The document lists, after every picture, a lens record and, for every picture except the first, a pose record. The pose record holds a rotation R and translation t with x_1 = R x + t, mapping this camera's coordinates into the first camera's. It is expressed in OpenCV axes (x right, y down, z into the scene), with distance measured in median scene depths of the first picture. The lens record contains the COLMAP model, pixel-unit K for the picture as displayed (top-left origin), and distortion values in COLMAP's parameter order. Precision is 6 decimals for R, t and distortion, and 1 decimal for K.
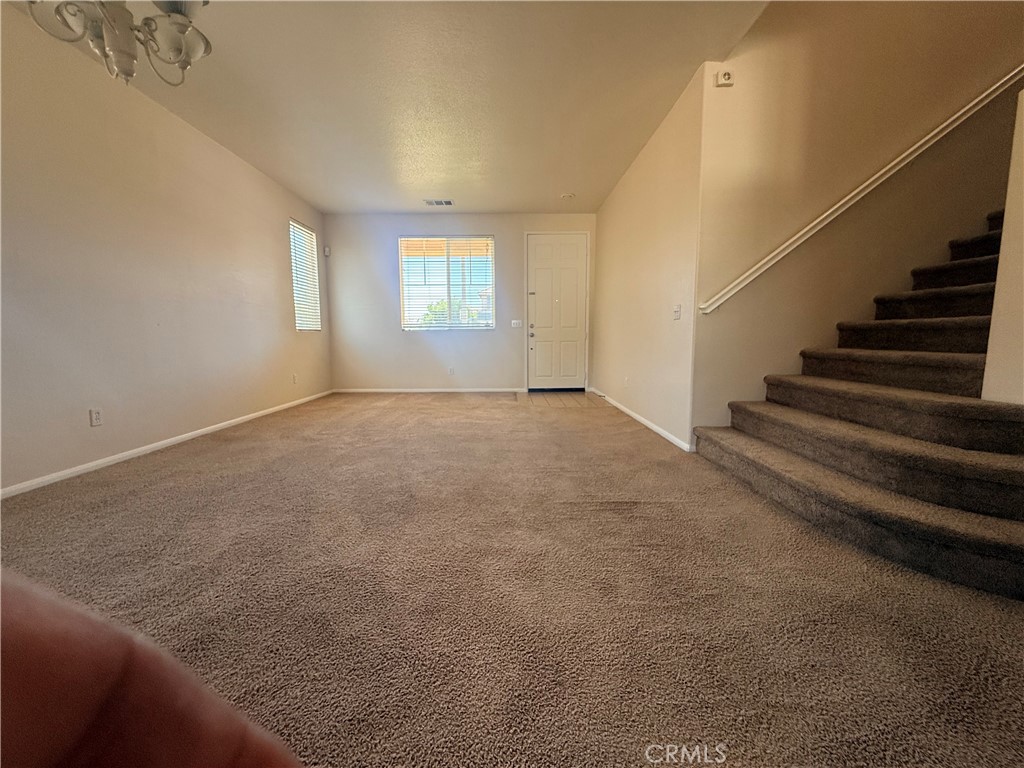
lens RADIAL K [[412.5, 0, 512.9], [0, 412.5, 384.2], [0, 0, 1]] dist [0.007941, -0.000260]
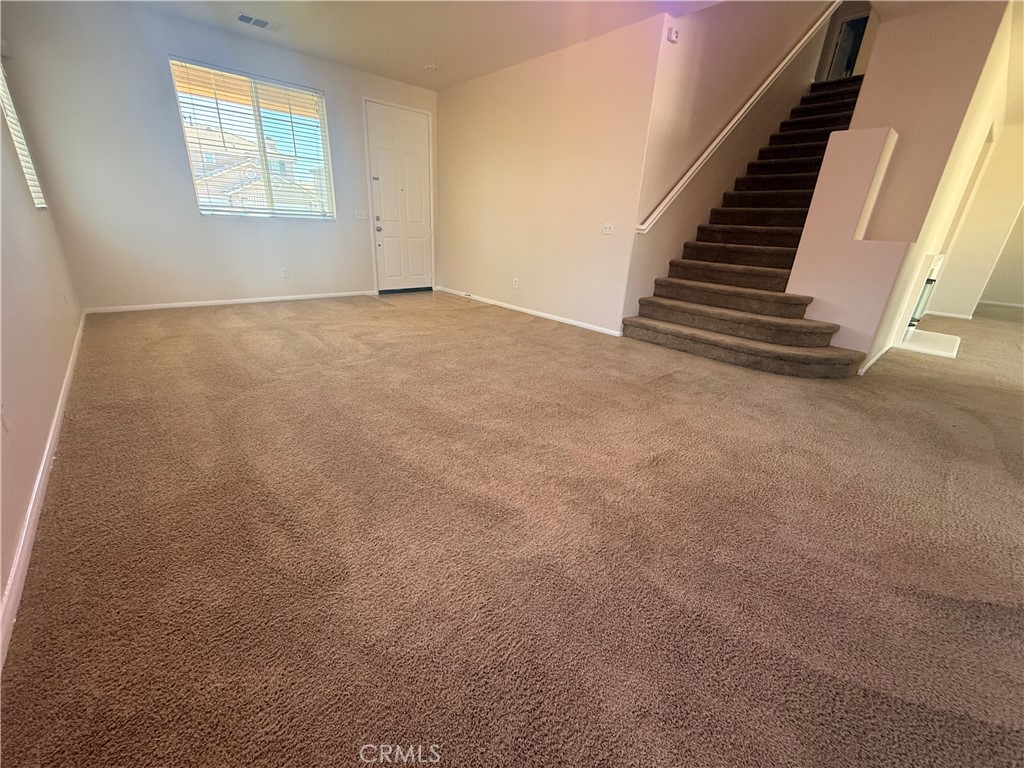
lens RADIAL K [[411.0, 0, 512.0], [0, 411.0, 384.0], [0, 0, 1]] dist [0.005599, 0.000384]
pose [[0.755200, -0.195372, 0.625702, -0.763759], [0.022023, 0.961573, 0.273666, -0.072132], [-0.655125, -0.192892, 0.730482, 0.190937]]
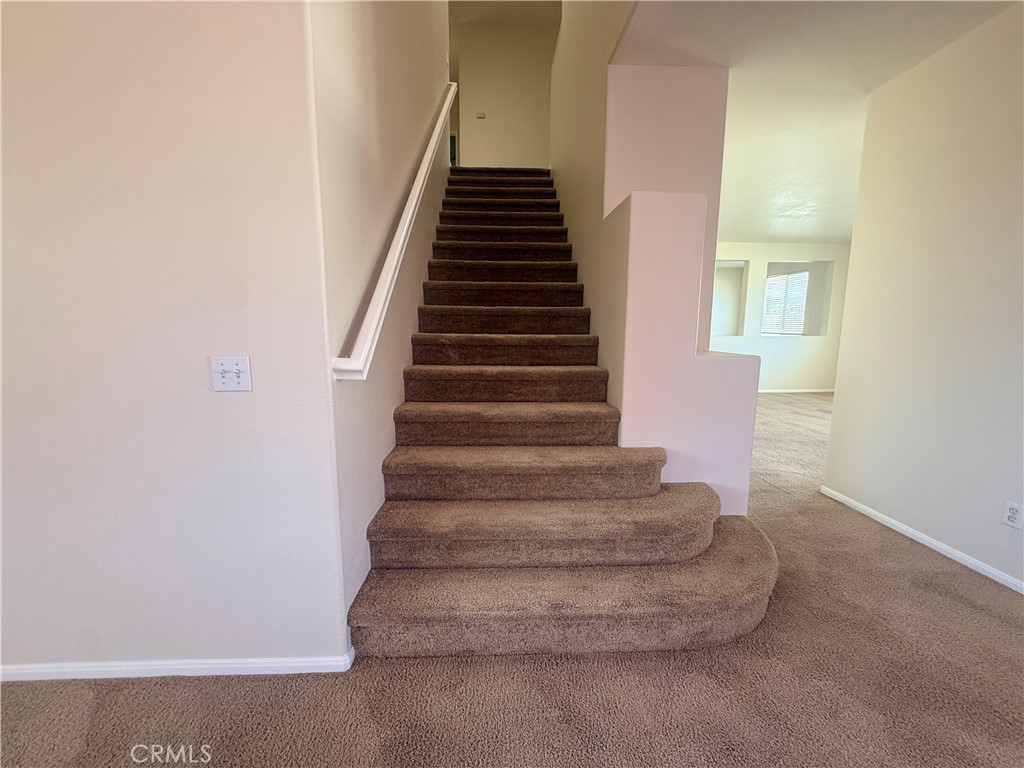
lens RADIAL K [[416.5, 0, 514.9], [0, 416.5, 387.5], [0, 0, 1]] dist [-0.014955, 0.000054]
pose [[-0.020453, -0.139053, 0.990074, -0.003861], [0.109795, 0.983979, 0.140465, -0.201440], [-0.993744, 0.111578, -0.004858, 0.787931]]
